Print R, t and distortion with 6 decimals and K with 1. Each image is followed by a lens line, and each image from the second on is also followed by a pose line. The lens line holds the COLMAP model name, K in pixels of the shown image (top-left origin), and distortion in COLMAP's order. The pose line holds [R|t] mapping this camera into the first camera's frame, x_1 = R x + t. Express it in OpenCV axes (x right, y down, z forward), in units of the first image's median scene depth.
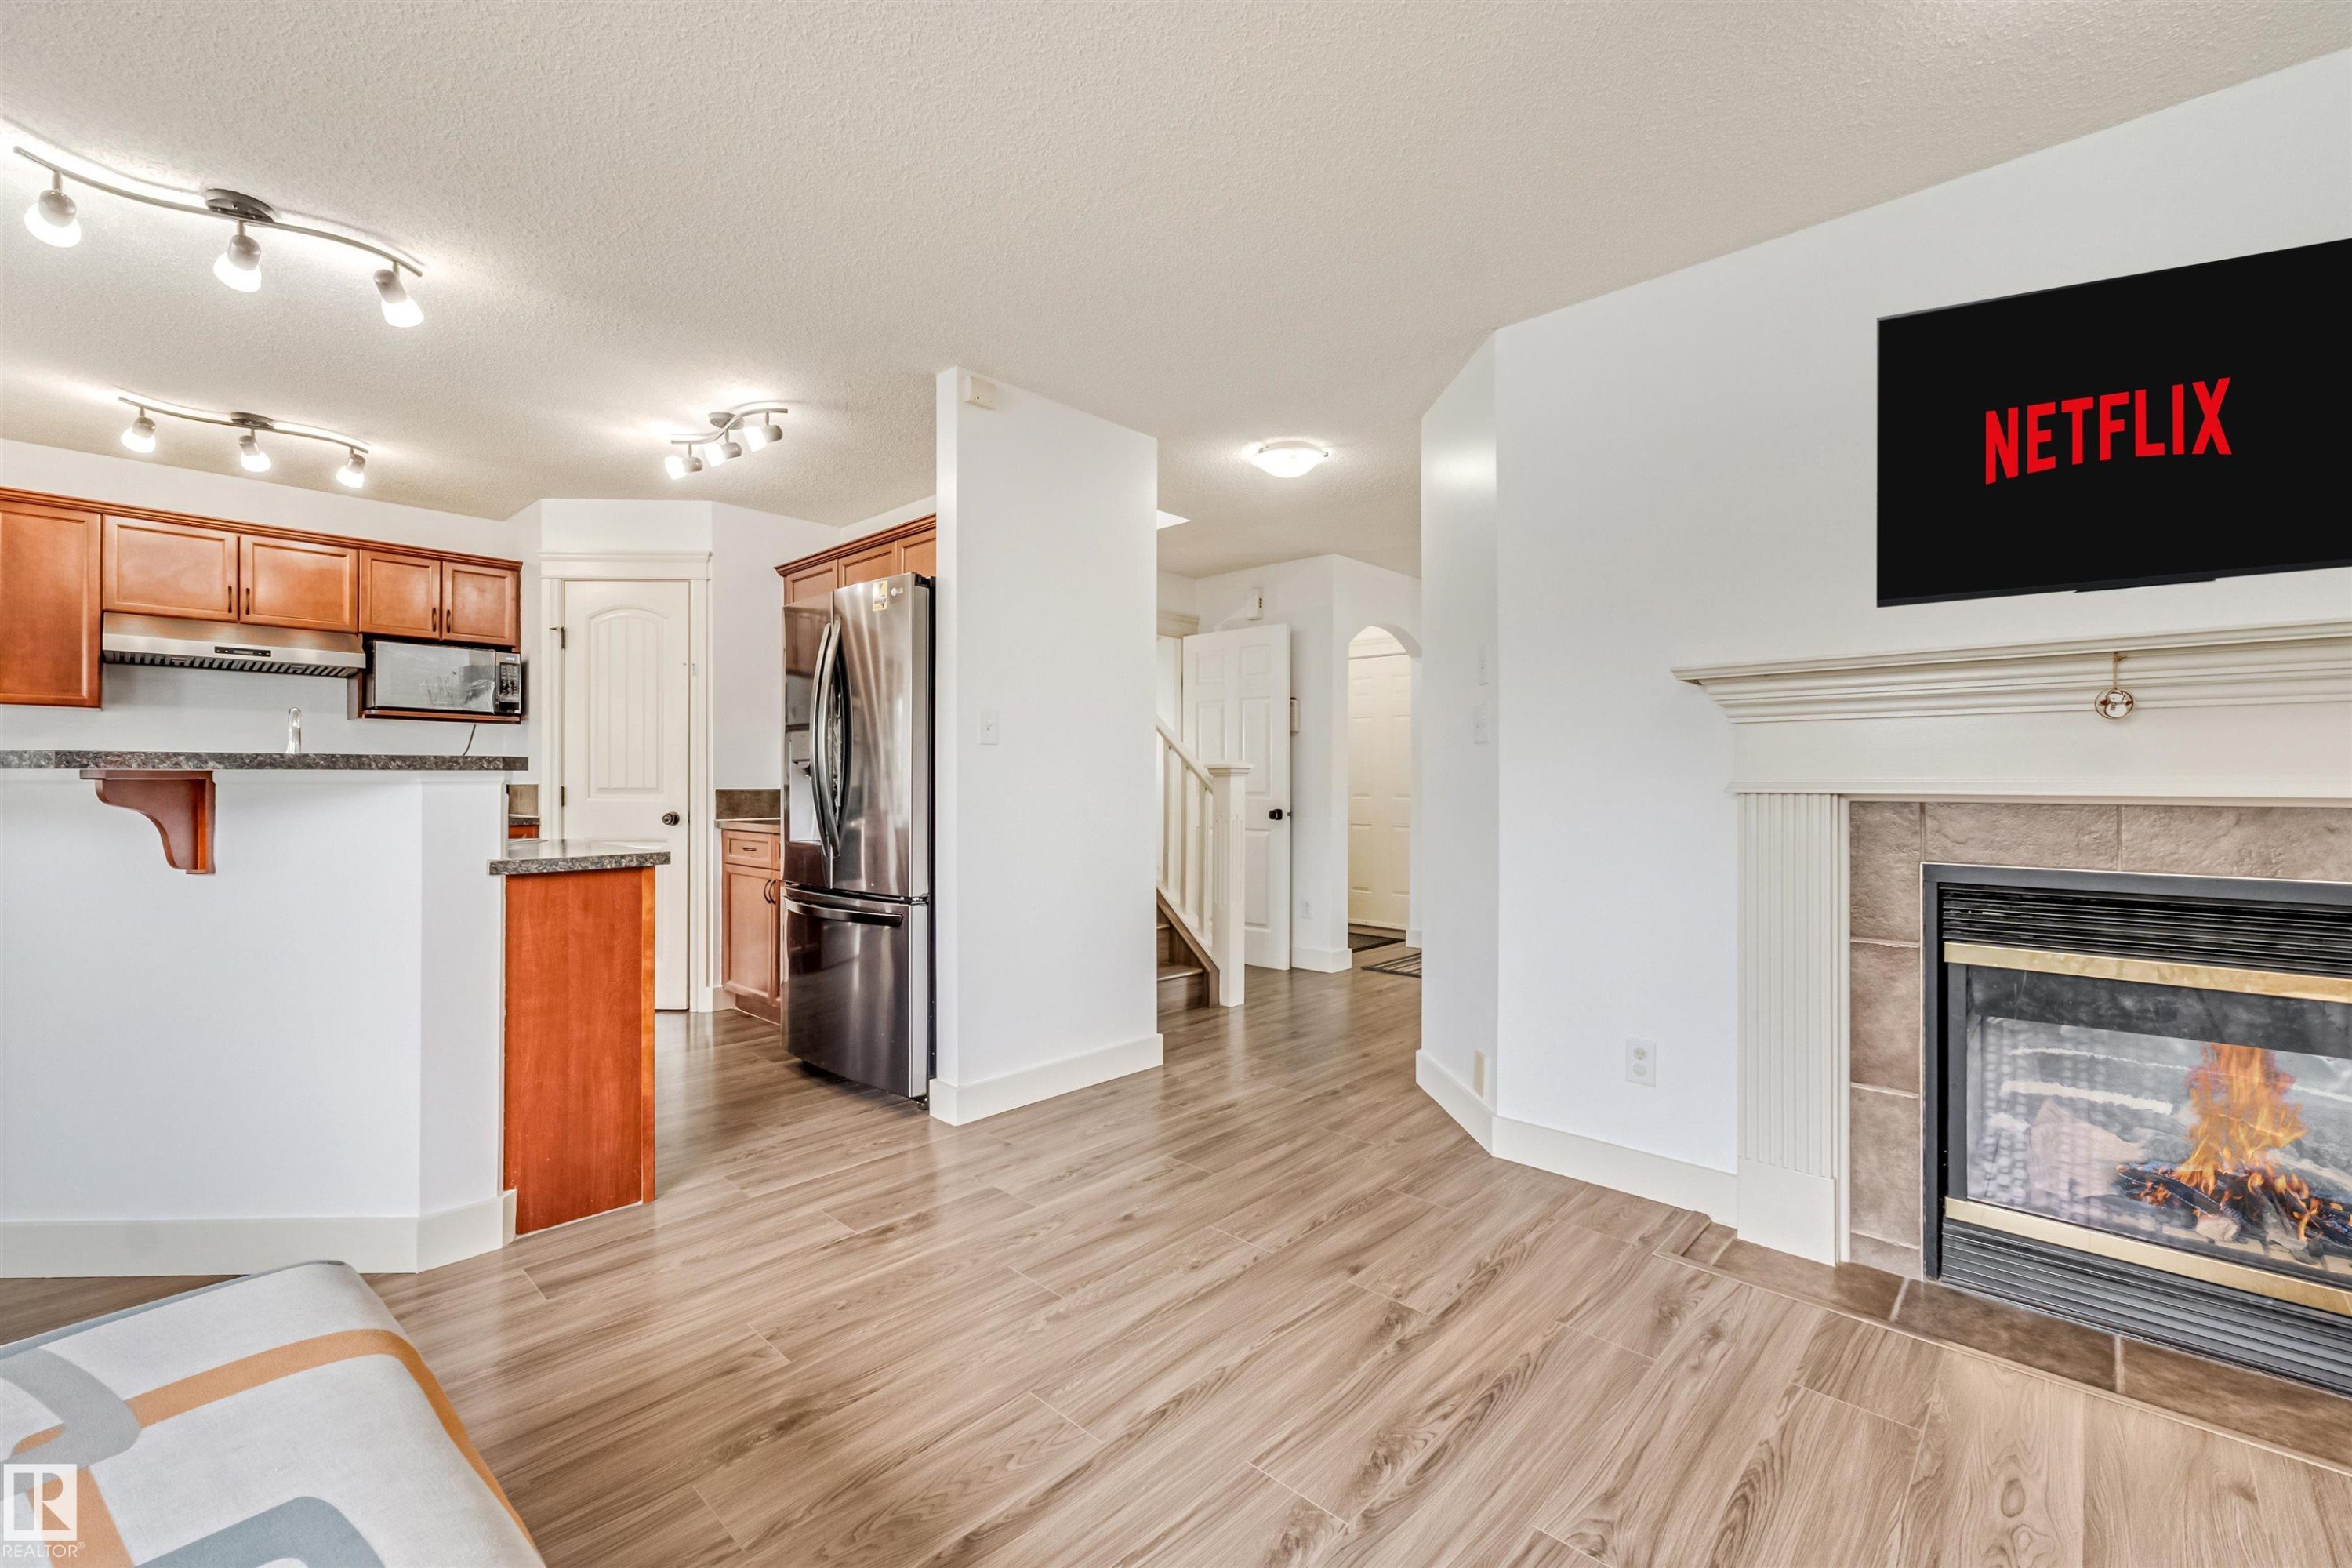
lens RADIAL K [[976.5, 0, 1178.9], [0, 976.5, 789.6], [0, 0, 1]] dist [0.000830, 0.000384]
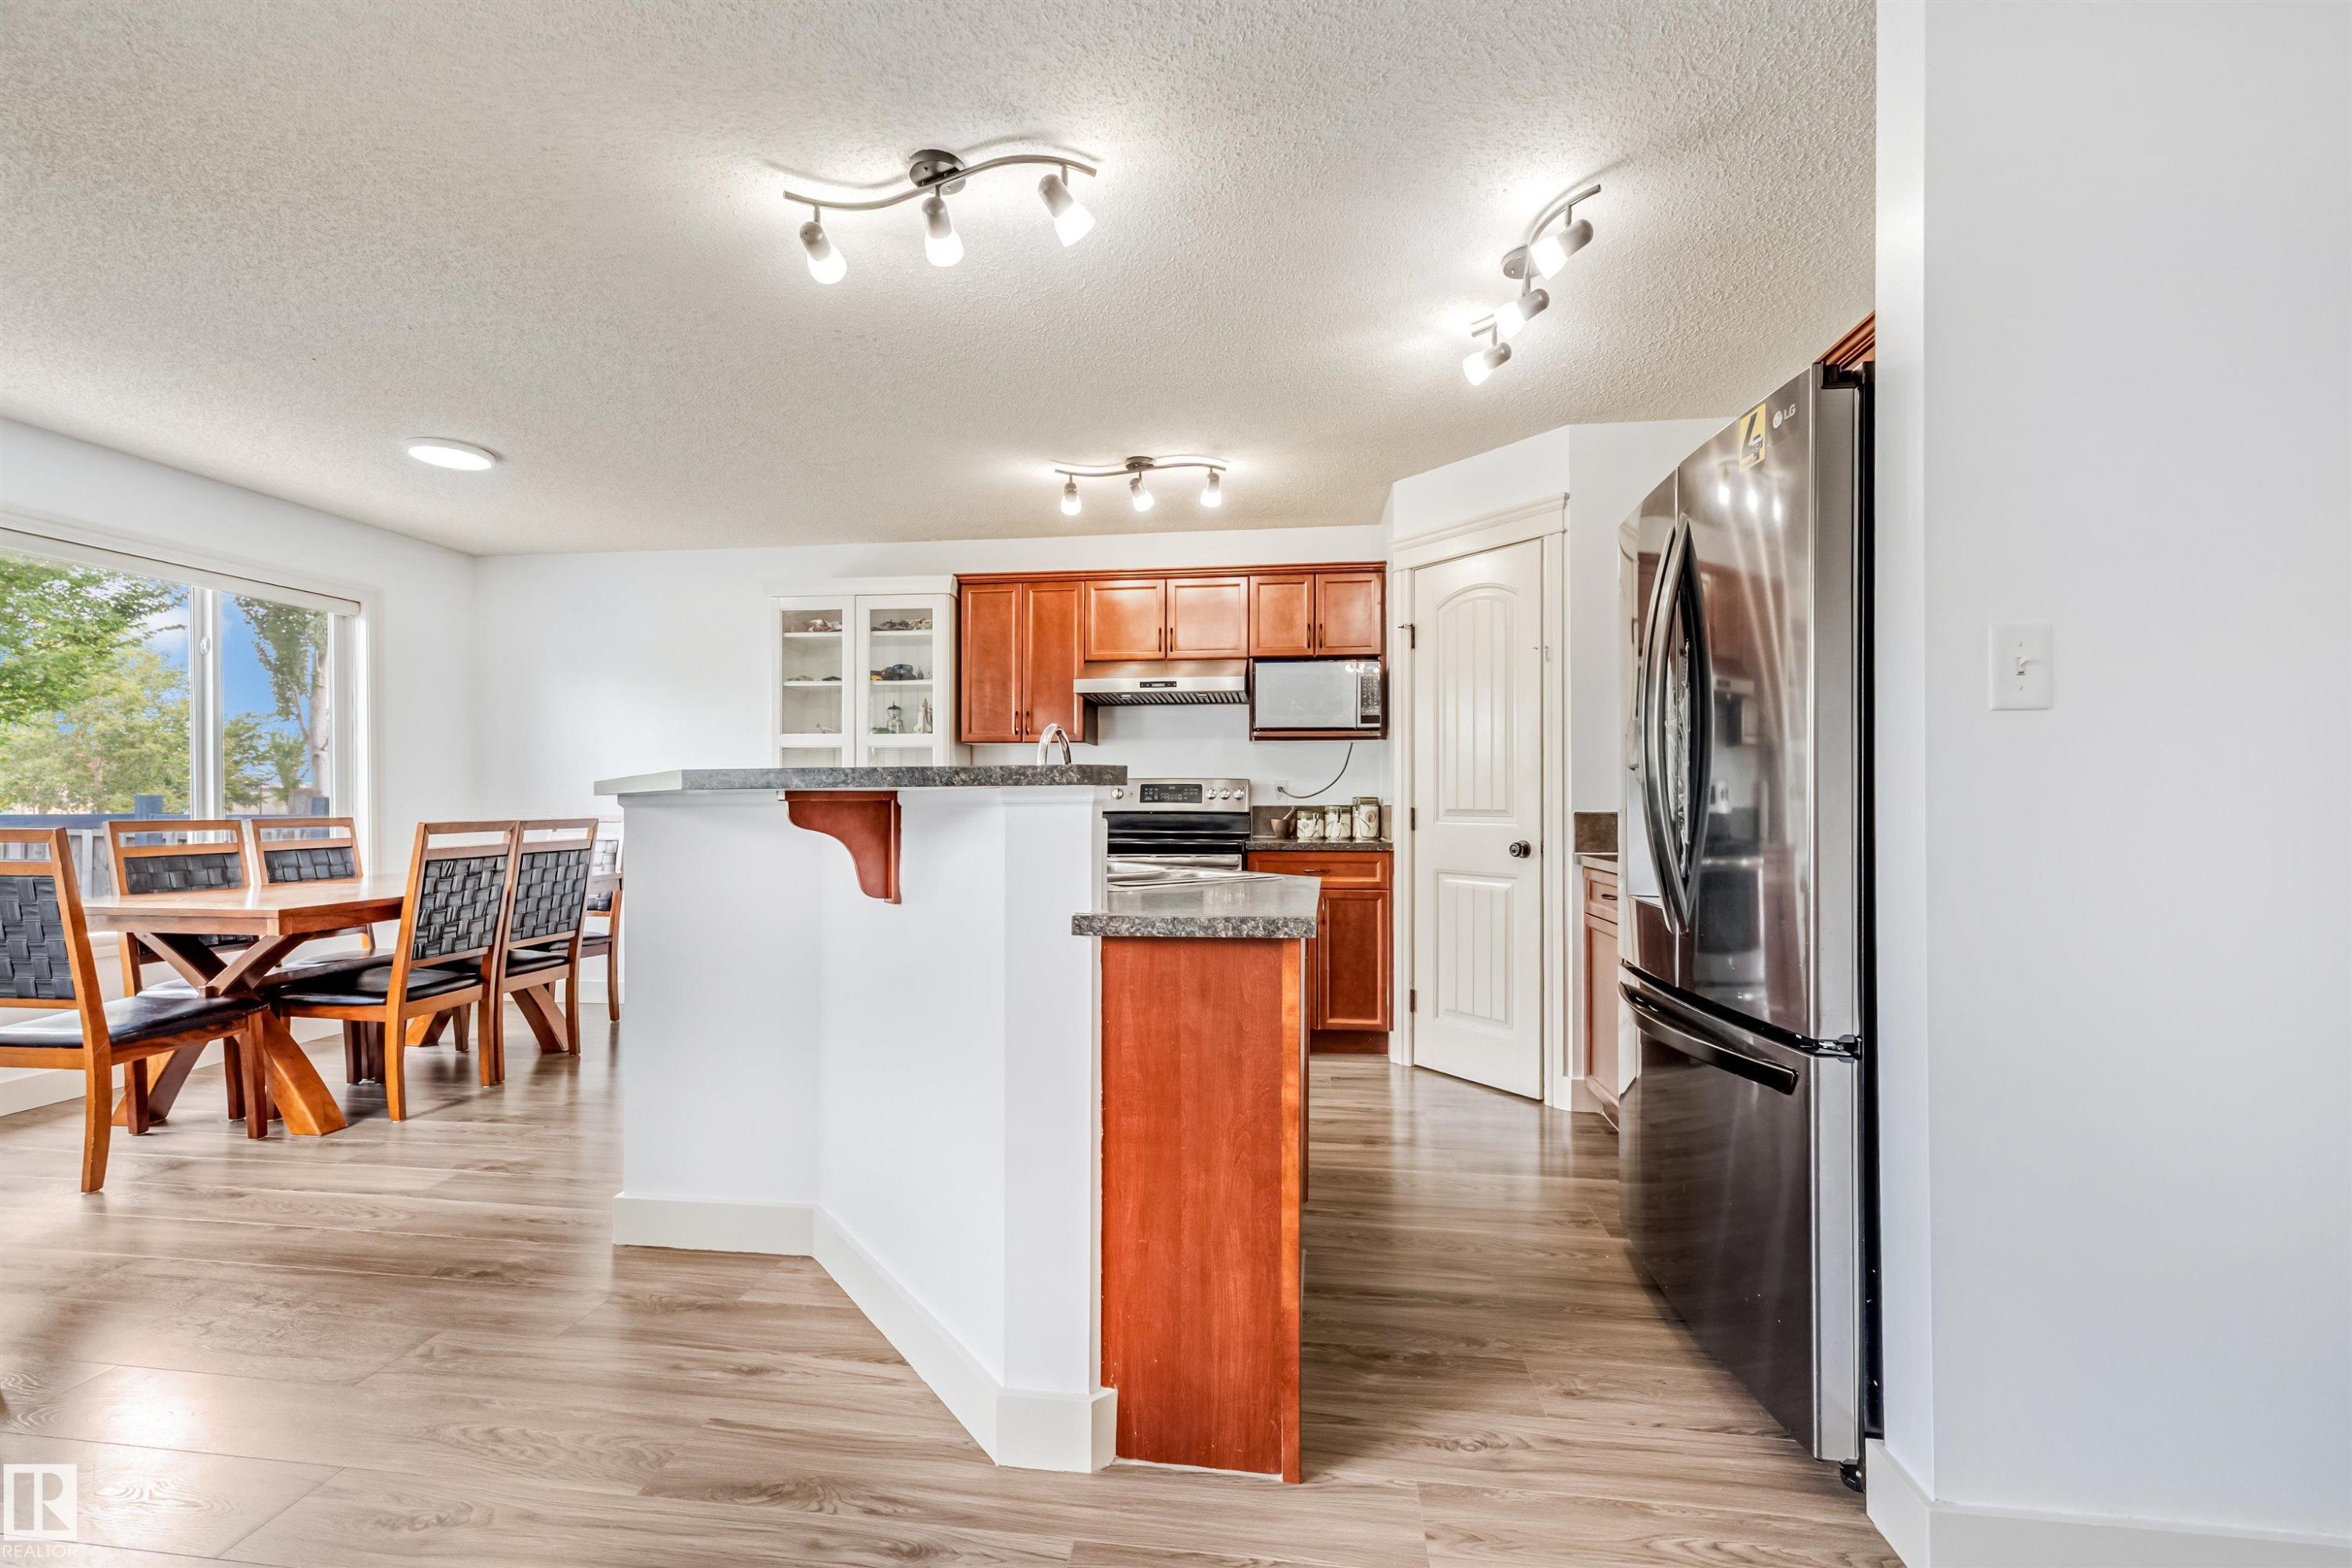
lens RADIAL K [[981.8, 0, 1176.9], [0, 981.8, 800.3], [0, 0, 1]] dist [0.005232, 0.000599]
pose [[0.581302, -0.004848, -0.813674, -0.078526], [-0.003288, 0.999960, -0.008307, -0.003064], [0.813682, 0.007504, 0.581262, 0.585743]]
